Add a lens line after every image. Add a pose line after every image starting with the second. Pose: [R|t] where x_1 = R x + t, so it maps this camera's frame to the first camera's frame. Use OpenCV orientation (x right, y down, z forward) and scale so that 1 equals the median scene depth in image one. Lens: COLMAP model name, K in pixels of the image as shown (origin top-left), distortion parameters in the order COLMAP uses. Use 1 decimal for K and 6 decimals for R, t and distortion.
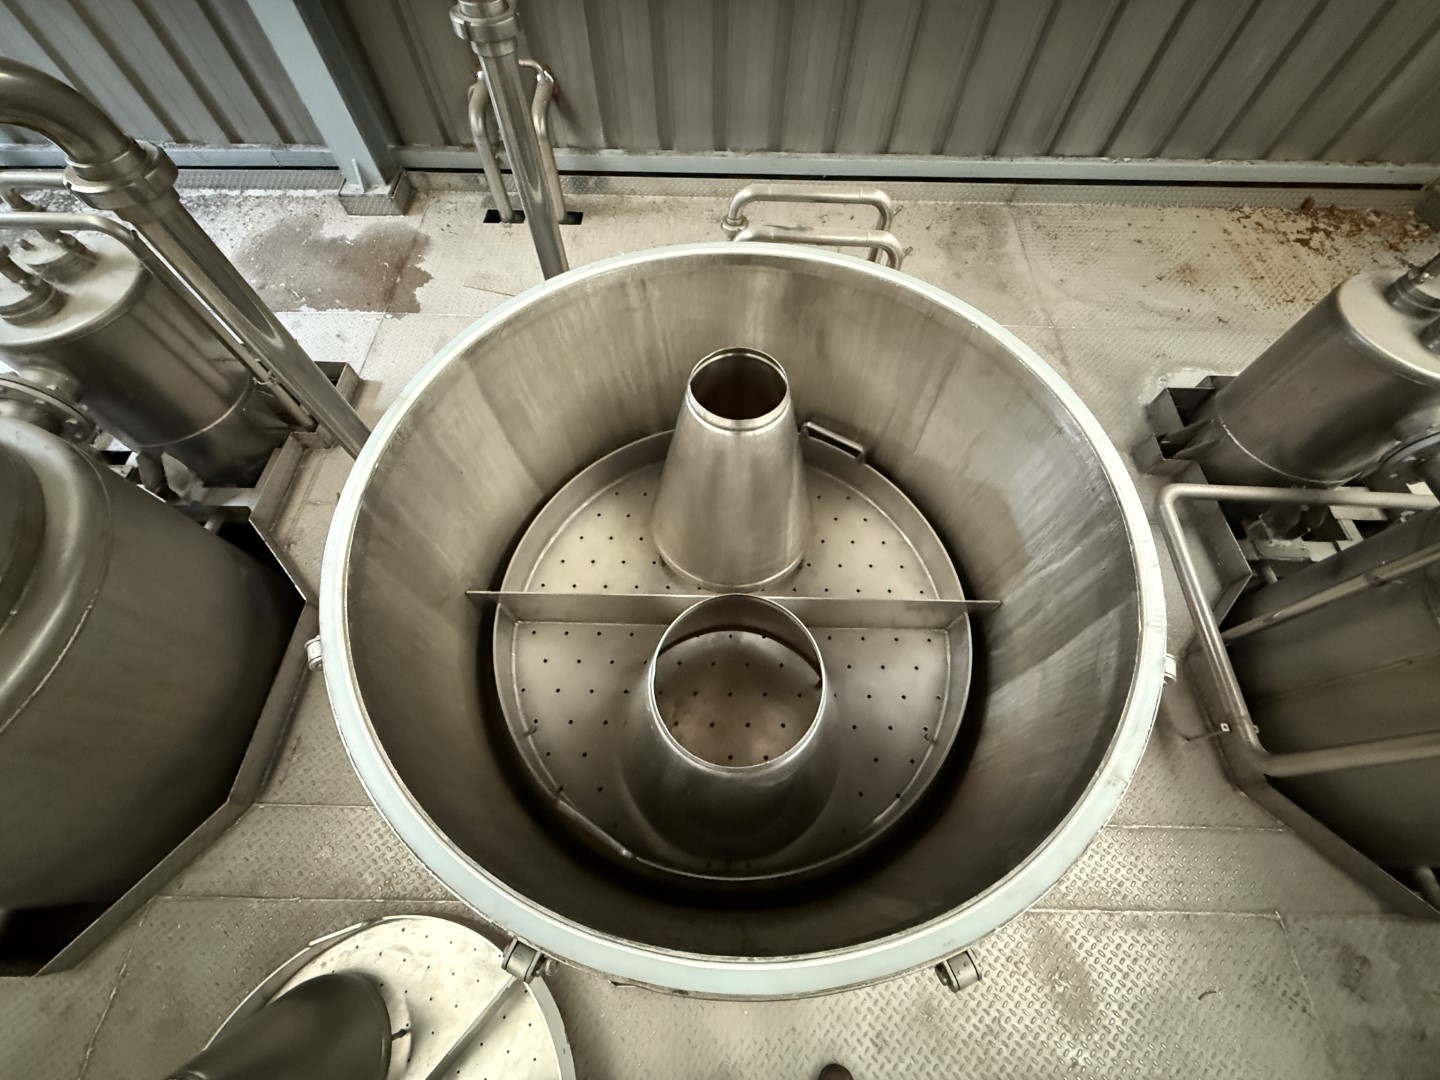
lens RADIAL K [[581.3, 0, 720.0], [0, 581.3, 540.0], [0, 0, 1]] dist [0.000413, 0.000484]
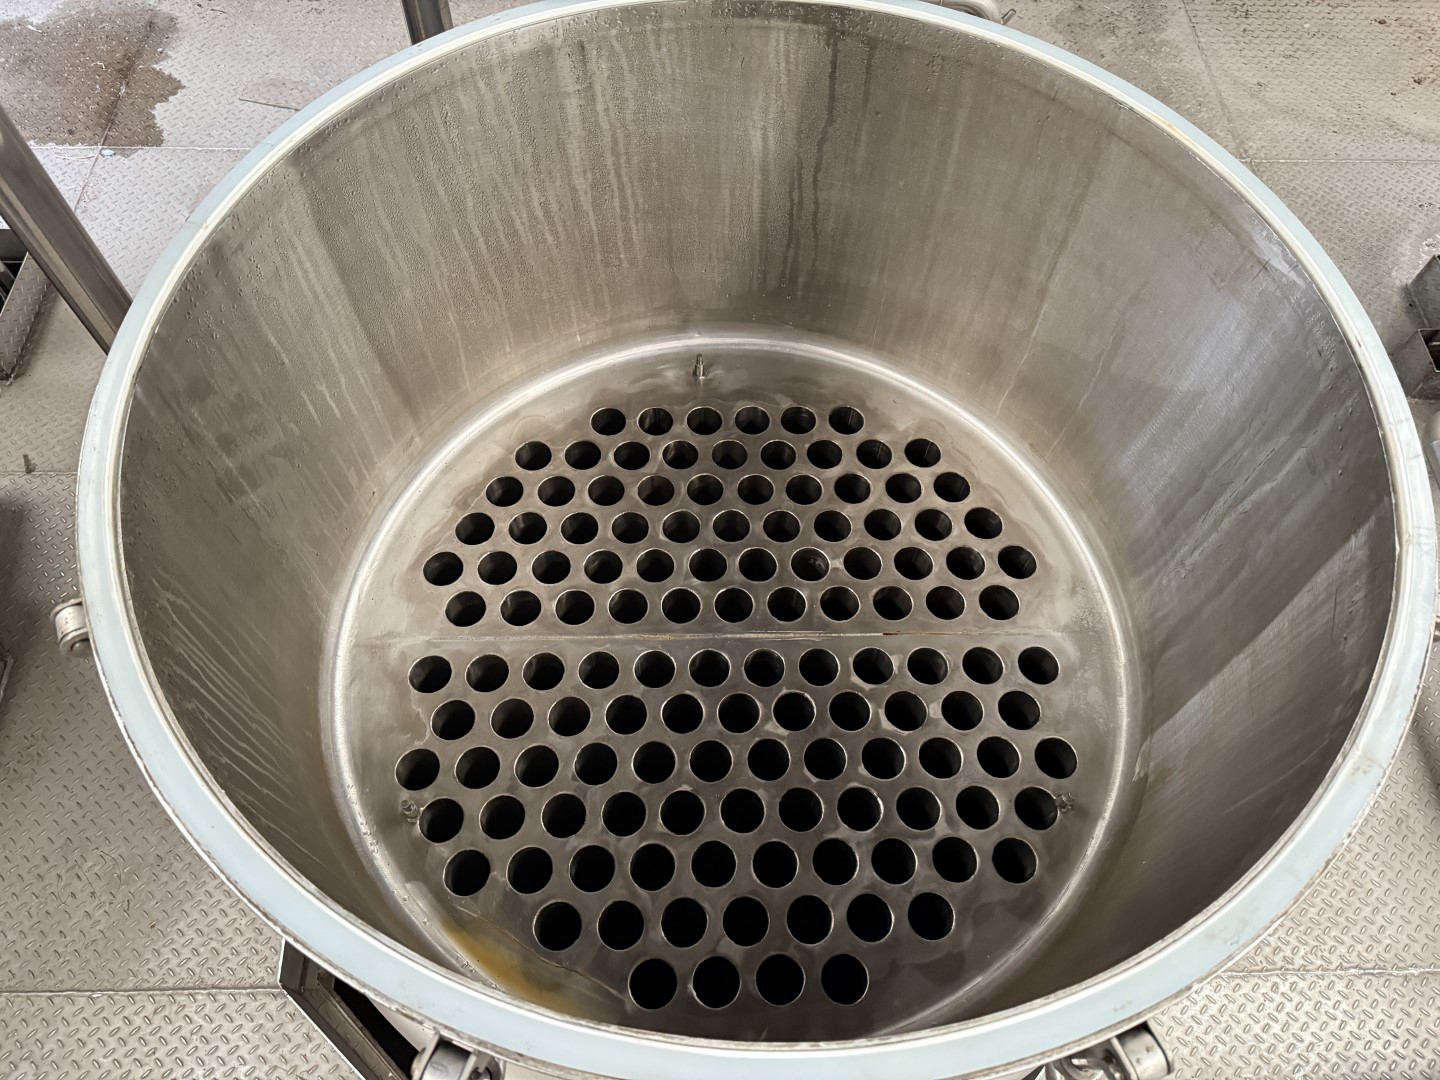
lens RADIAL K [[1034.9, 0, 727.1], [0, 1034.9, 541.7], [0, 0, 1]] dist [-0.009238, -0.000106]
pose [[0.998878, -0.024097, 0.040769, -0.037949], [0.025103, 0.999388, -0.024347, 0.101871], [-0.040157, 0.025344, 0.998872, -0.065488]]
